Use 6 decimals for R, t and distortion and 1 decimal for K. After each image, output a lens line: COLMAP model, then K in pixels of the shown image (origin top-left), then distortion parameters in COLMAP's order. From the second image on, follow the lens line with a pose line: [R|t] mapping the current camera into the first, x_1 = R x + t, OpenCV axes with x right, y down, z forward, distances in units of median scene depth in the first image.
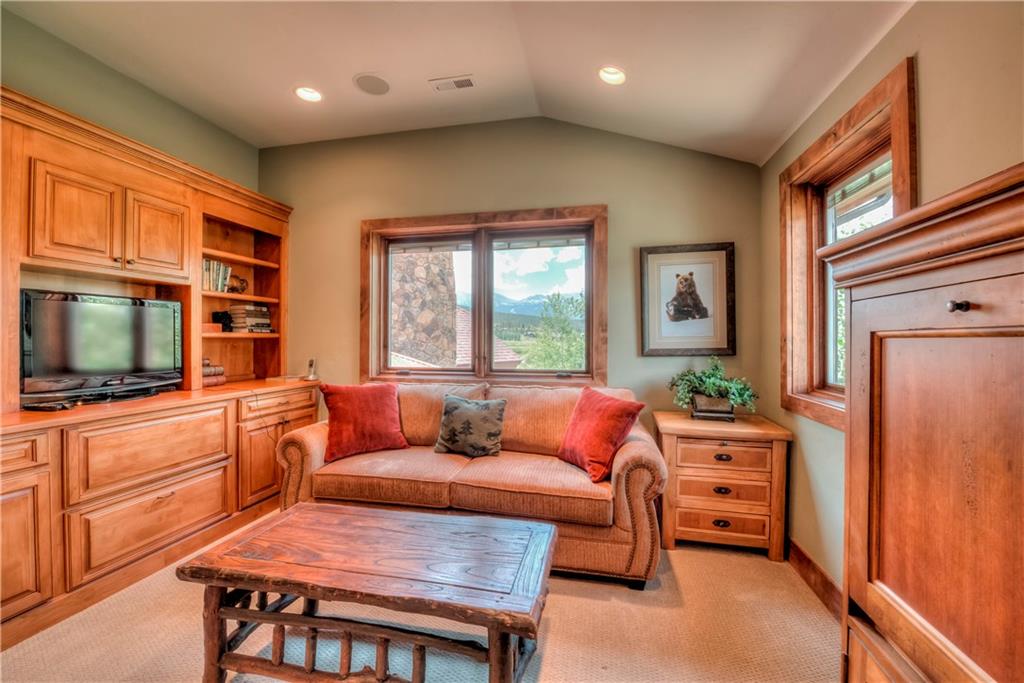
lens RADIAL K [[418.3, 0, 506.5], [0, 418.3, 340.5], [0, 0, 1]] dist [-0.019418, -0.001557]
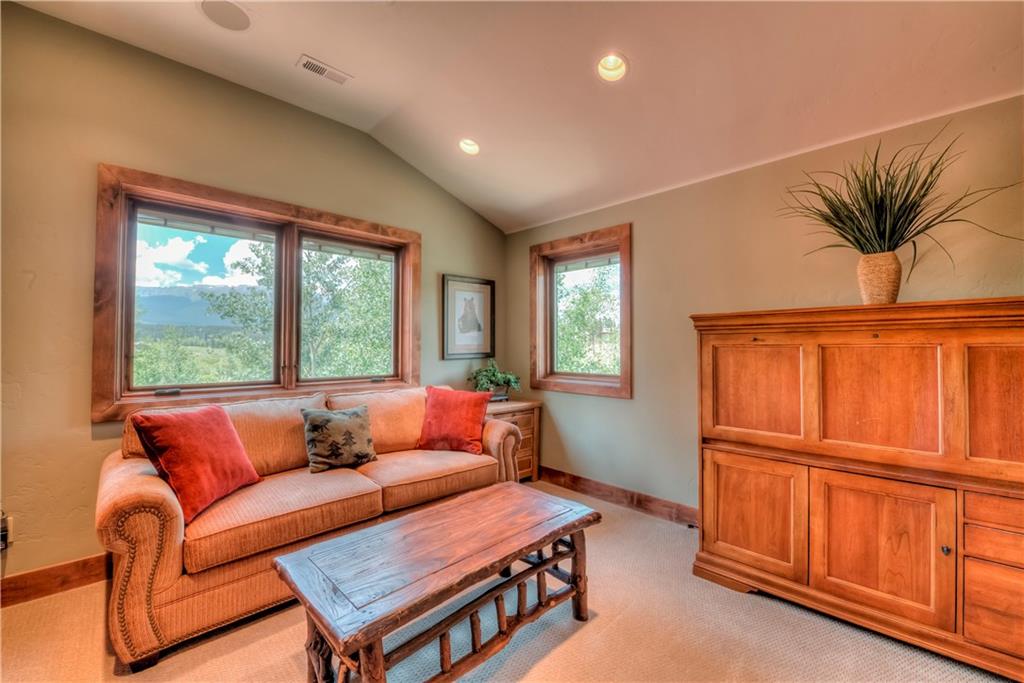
lens RADIAL K [[418.3, 0, 506.3], [0, 418.3, 340.5], [0, 0, 1]] dist [-0.019418, -0.001557]
pose [[0.539949, 0.010866, 0.841628, -0.671822], [0.000307, 0.999914, -0.013107, -0.004250], [-0.841698, 0.007336, 0.539899, 0.162665]]
